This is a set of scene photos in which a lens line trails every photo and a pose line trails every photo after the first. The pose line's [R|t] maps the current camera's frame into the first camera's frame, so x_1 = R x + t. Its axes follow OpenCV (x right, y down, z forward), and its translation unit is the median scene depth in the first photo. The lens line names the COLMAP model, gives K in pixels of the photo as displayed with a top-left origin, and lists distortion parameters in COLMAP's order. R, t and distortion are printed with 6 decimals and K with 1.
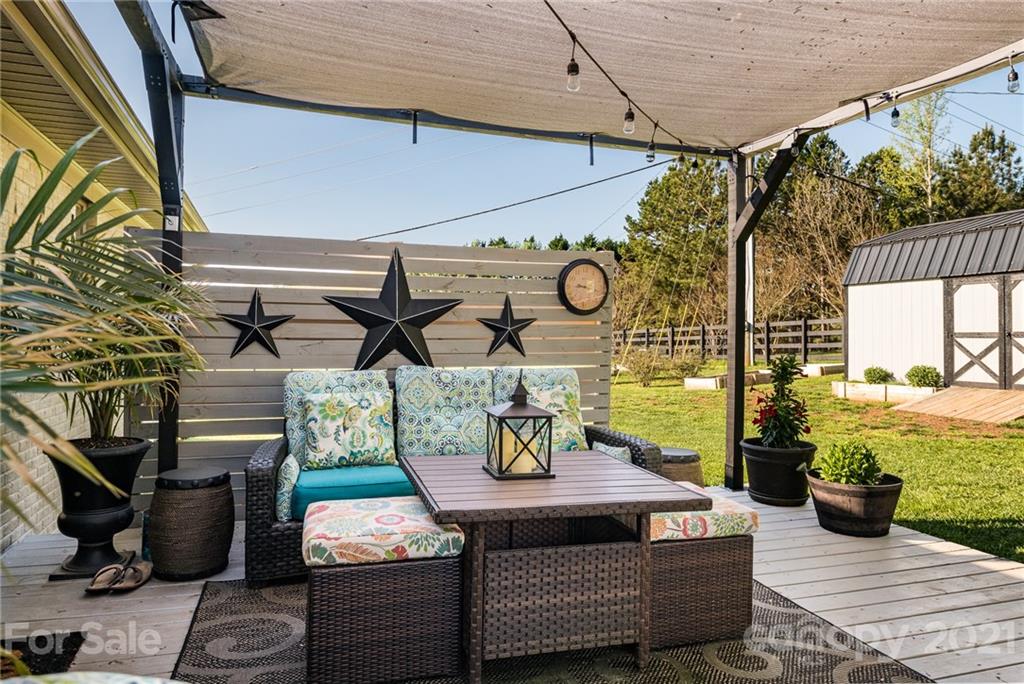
lens RADIAL K [[670.4, 0, 508.9], [0, 670.4, 332.1], [0, 0, 1]] dist [0.011447, -0.007704]
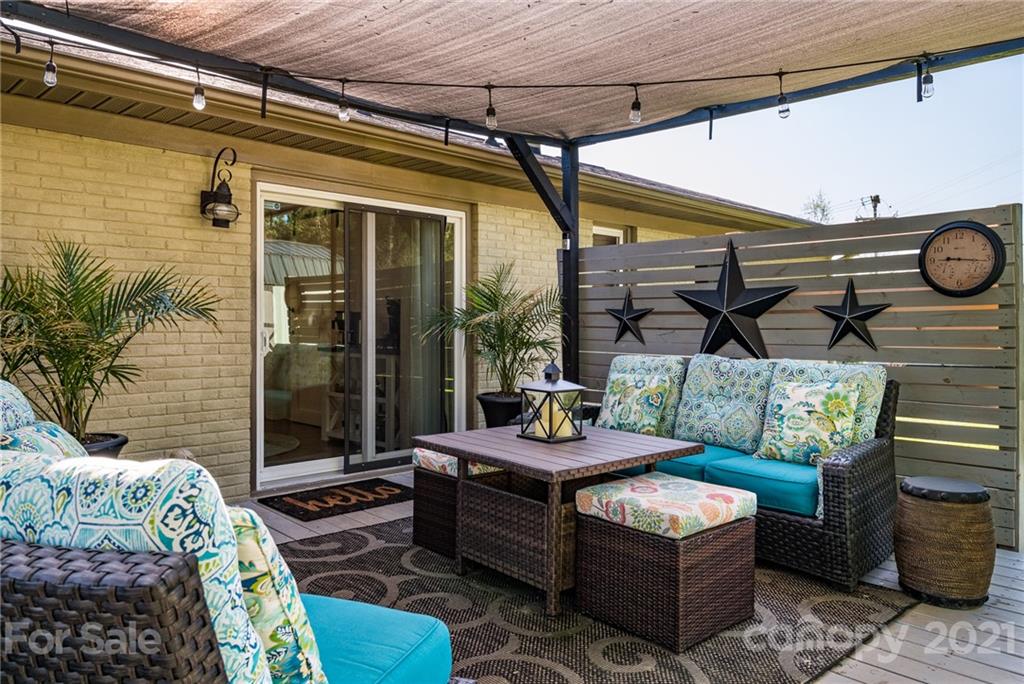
lens RADIAL K [[732.7, 0, 510.4], [0, 732.7, 321.2], [0, 0, 1]] dist [0.021702, -0.001187]
pose [[0.428226, -0.008249, -0.903634, 1.004015], [0.004614, 0.999965, -0.006942, 0.006955], [0.903660, -0.001197, 0.428249, 0.313636]]
